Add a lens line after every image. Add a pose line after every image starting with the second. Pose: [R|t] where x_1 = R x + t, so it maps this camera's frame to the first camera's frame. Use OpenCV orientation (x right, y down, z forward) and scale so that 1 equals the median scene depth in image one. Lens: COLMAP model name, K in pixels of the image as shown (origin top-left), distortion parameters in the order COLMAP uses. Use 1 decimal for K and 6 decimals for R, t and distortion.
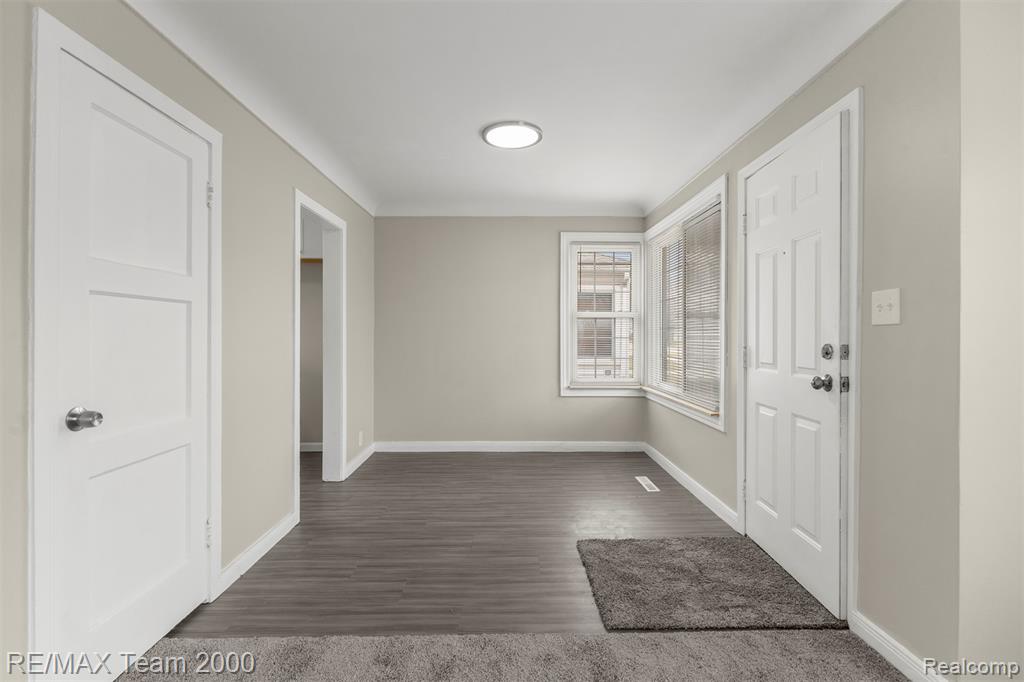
lens RADIAL K [[471.0, 0, 512.0], [0, 471.0, 341.0], [0, 0, 1]] dist [0.001538, 0.000023]
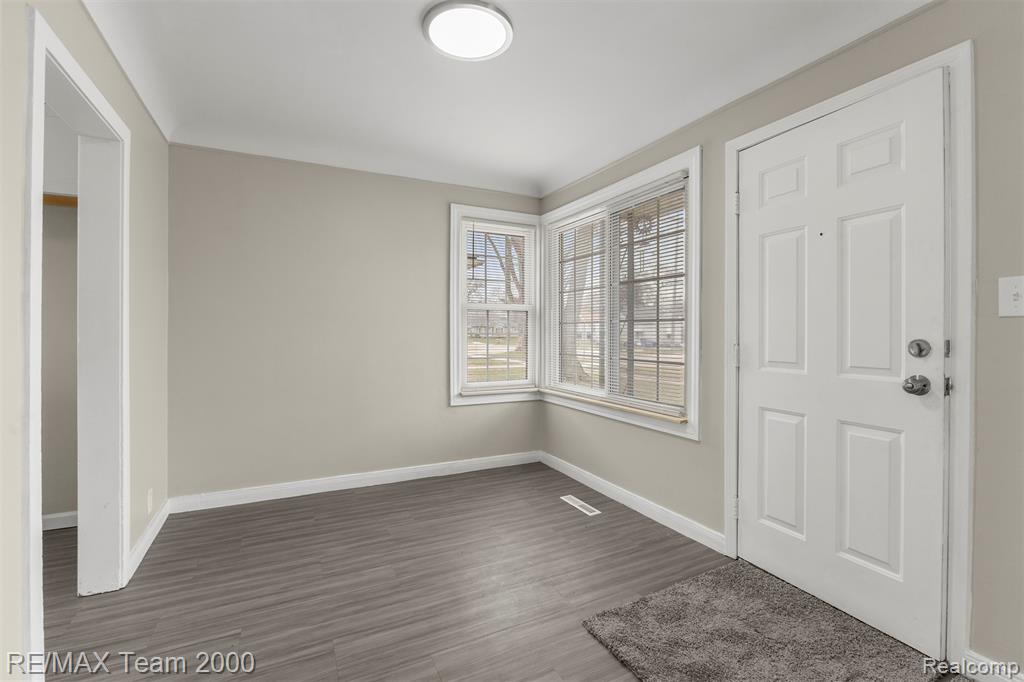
lens RADIAL K [[458.8, 0, 515.3], [0, 458.8, 334.9], [0, 0, 1]] dist [-0.009577, -0.000200]
pose [[0.896887, -0.001934, 0.442256, -0.190719], [0.004359, 0.999981, -0.004467, -0.000871], [-0.442238, 0.005934, 0.896878, 0.322469]]
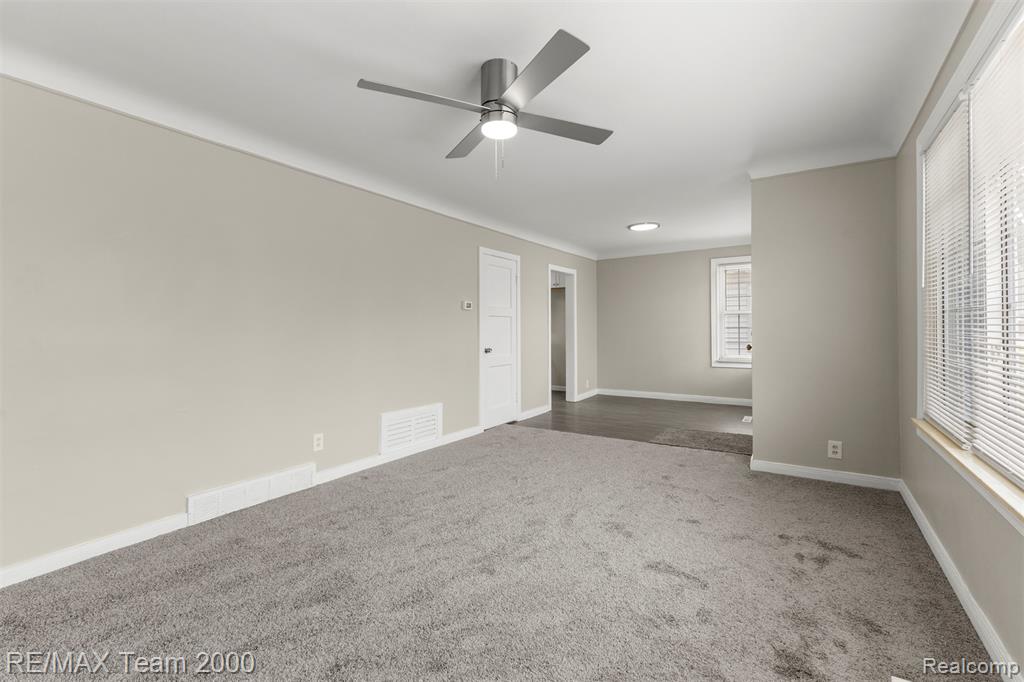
lens RADIAL K [[438.9, 0, 514.2], [0, 438.9, 335.6], [0, 0, 1]] dist [0.002105, -0.000708]
pose [[0.835078, -0.002179, -0.550127, 0.459752], [0.003718, 0.999992, 0.001684, 0.016148], [0.550119, -0.003452, 0.835079, -0.699413]]
